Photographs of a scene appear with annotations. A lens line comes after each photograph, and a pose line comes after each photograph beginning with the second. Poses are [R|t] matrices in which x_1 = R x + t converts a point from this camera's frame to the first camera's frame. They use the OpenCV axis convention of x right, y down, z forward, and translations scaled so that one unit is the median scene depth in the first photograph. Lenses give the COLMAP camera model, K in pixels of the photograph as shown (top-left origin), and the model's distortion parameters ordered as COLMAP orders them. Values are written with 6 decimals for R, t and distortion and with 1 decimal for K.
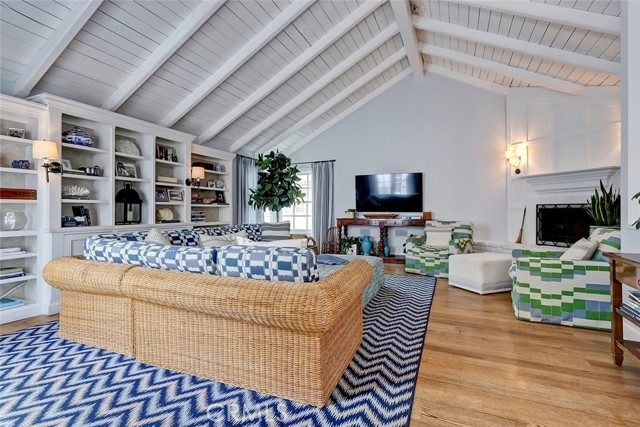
lens RADIAL K [[294.0, 0, 320.0], [0, 294.0, 213.5], [0, 0, 1]] dist [0.002681, 0.000034]
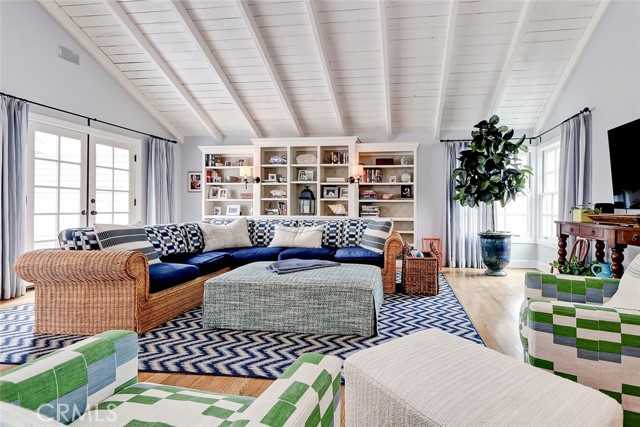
lens RADIAL K [[312.6, 0, 367.3], [0, 312.6, 211.6], [0, 0, 1]] dist [0.001345, 0.000062]
pose [[0.300070, 0.012842, -0.953831, 0.654728], [-0.017284, 0.999818, 0.008024, 0.001867], [0.953760, 0.014078, 0.300238, 0.670534]]
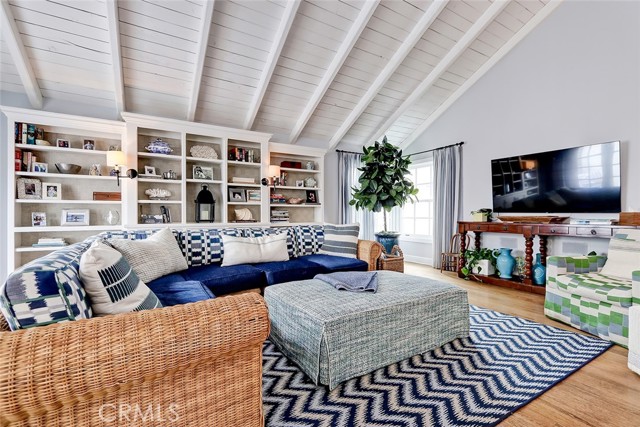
lens RADIAL K [[292.9, 0, 326.5], [0, 292.9, 215.0], [0, 0, 1]] dist [0.001145, 0.000042]
pose [[0.825000, 0.001721, -0.565131, 0.263730], [-0.005988, 0.999966, -0.005696, 0.008906], [0.565102, 0.008083, 0.824982, 0.292727]]
